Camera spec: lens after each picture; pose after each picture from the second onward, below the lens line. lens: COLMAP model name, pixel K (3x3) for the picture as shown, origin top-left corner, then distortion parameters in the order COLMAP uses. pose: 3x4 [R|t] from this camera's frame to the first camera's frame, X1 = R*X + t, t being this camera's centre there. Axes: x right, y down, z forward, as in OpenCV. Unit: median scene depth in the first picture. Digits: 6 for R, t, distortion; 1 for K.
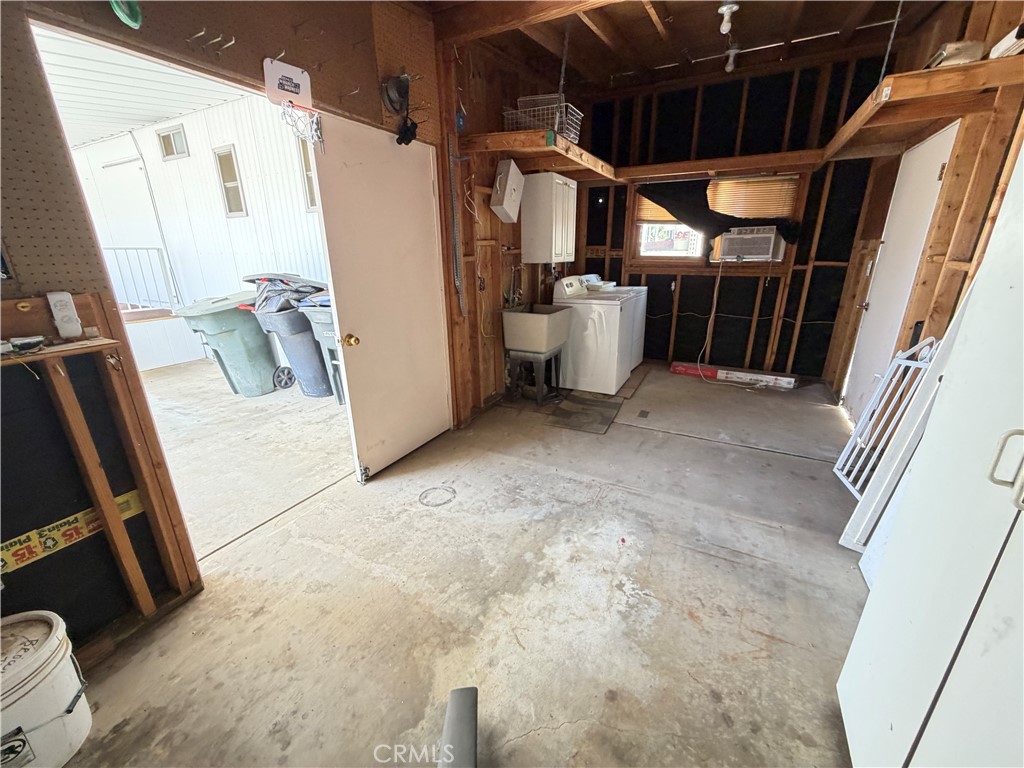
lens RADIAL K [[410.9, 0, 509.9], [0, 410.9, 387.5], [0, 0, 1]] dist [0.001133, 0.000360]
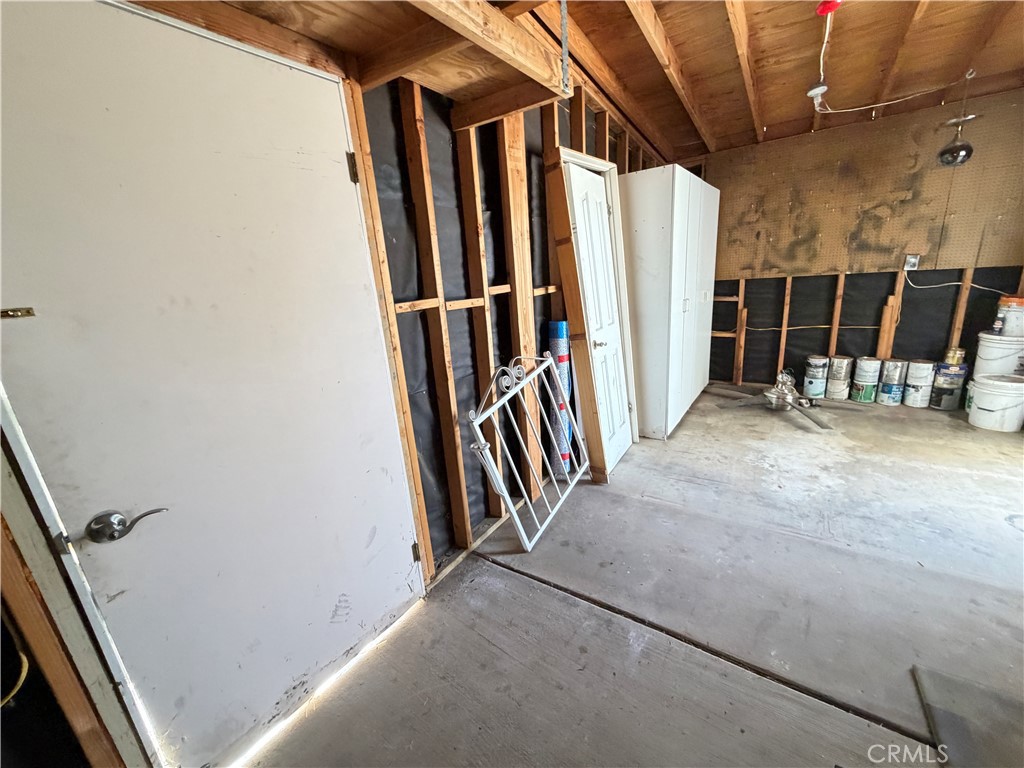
lens RADIAL K [[410.9, 0, 513.7], [0, 410.9, 384.8], [0, 0, 1]] dist [0.001133, 0.000360]
pose [[-0.991299, 0.051223, 0.121255, 0.639112], [0.110772, 0.822245, 0.558249, -0.467491], [-0.071106, 0.566824, -0.820765, 1.338973]]
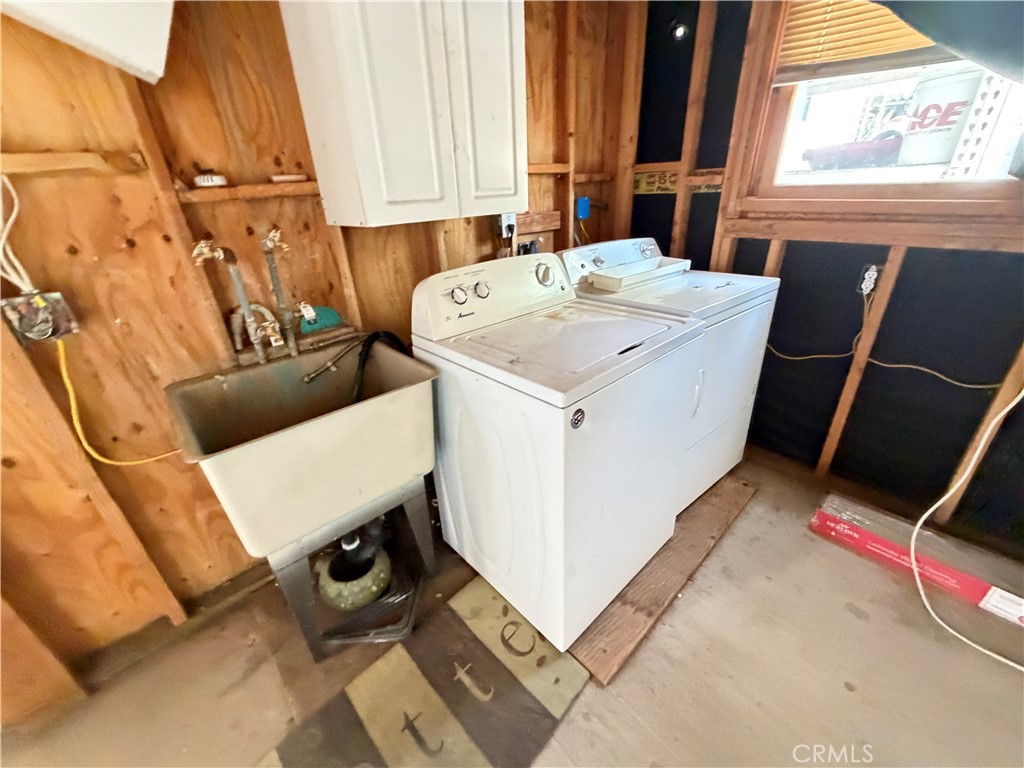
lens RADIAL K [[410.9, 0, 514.4], [0, 410.9, 375.9], [0, 0, 1]] dist [0.001133, 0.000360]
pose [[0.942131, 0.122865, -0.311919, 0.395540], [-0.080477, 0.986102, 0.145351, -0.323797], [0.325442, -0.111837, 0.938925, 0.964763]]
